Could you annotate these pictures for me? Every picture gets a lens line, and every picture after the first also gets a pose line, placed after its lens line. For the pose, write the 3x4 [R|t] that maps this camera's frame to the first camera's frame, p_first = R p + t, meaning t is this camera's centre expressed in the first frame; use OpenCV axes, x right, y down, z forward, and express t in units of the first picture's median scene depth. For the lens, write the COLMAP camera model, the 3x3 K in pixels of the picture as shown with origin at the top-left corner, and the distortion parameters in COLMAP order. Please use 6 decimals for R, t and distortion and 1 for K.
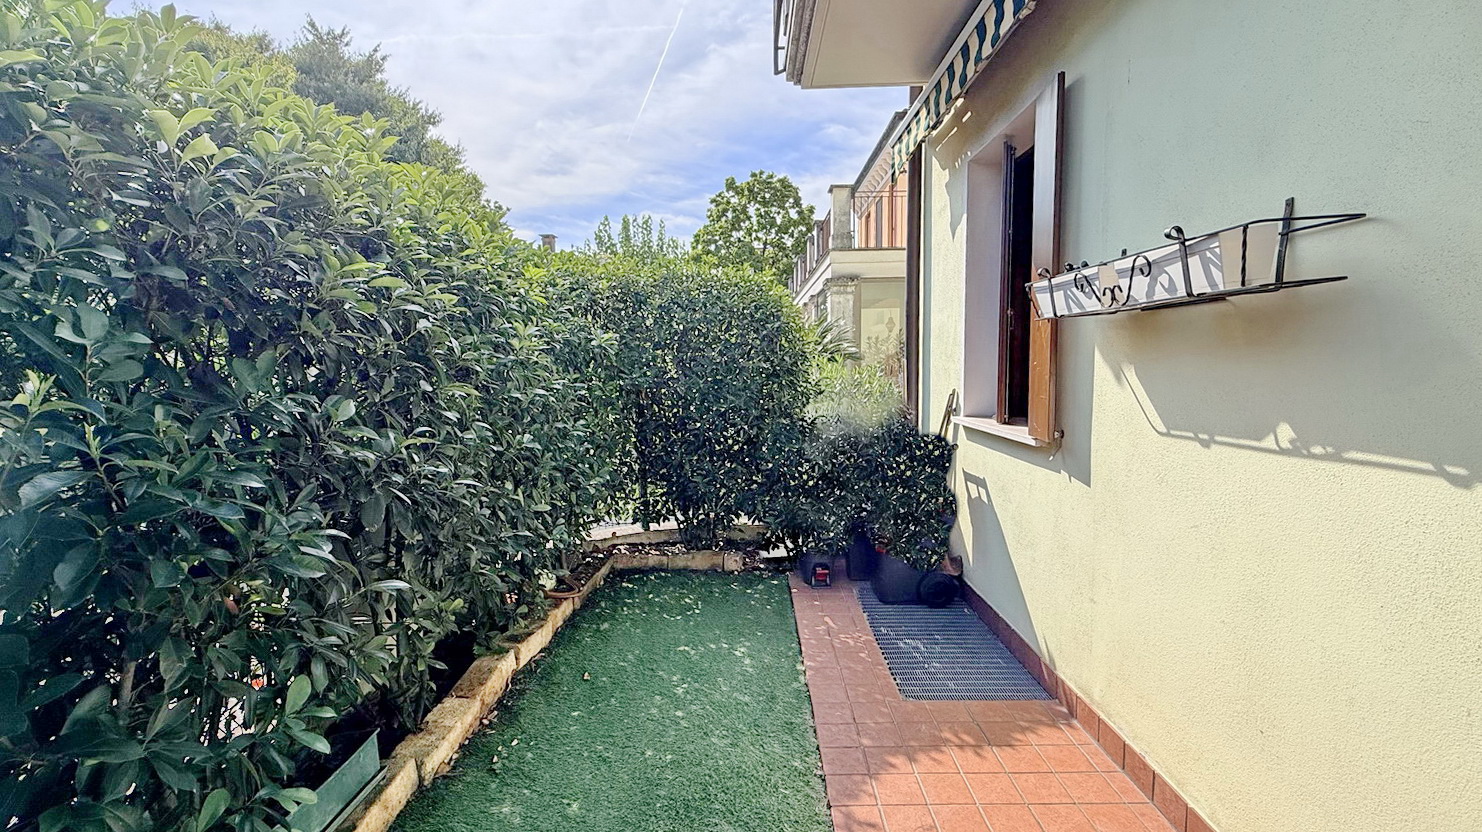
lens RADIAL K [[617.7, 0, 741.0], [0, 617.7, 416.0], [0, 0, 1]] dist [0.000245, -0.000019]
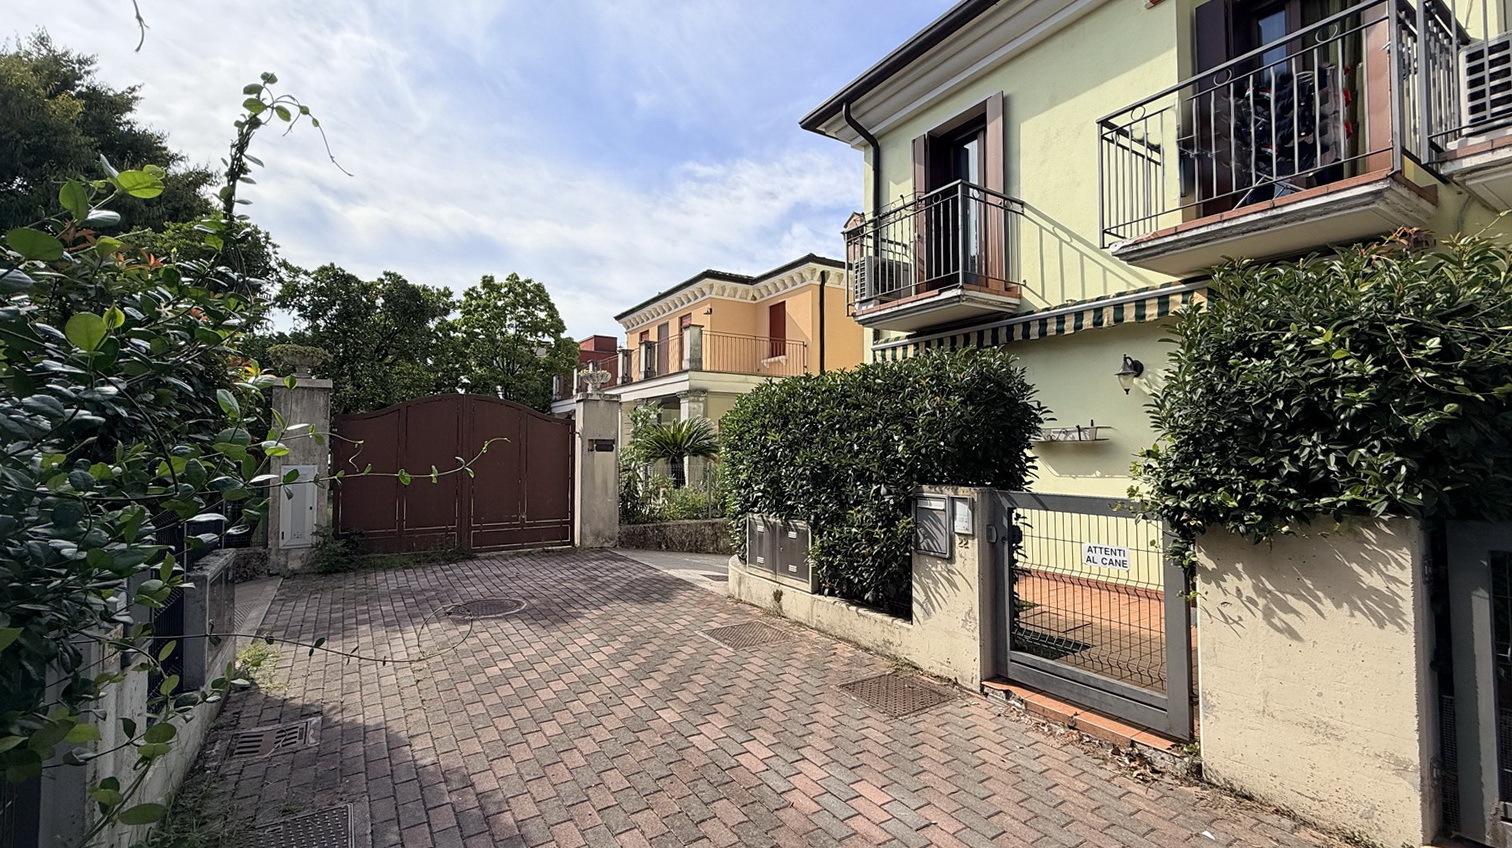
lens RADIAL K [[630.2, 0, 756.0], [0, 630.2, 424.0], [0, 0, 1]] dist [0.000245, -0.000019]
pose [[0.830491, 0.028969, 0.556278, -0.484574], [0.045817, 0.991710, -0.120048, 0.014418], [-0.555144, 0.125186, 0.822279, -0.181894]]
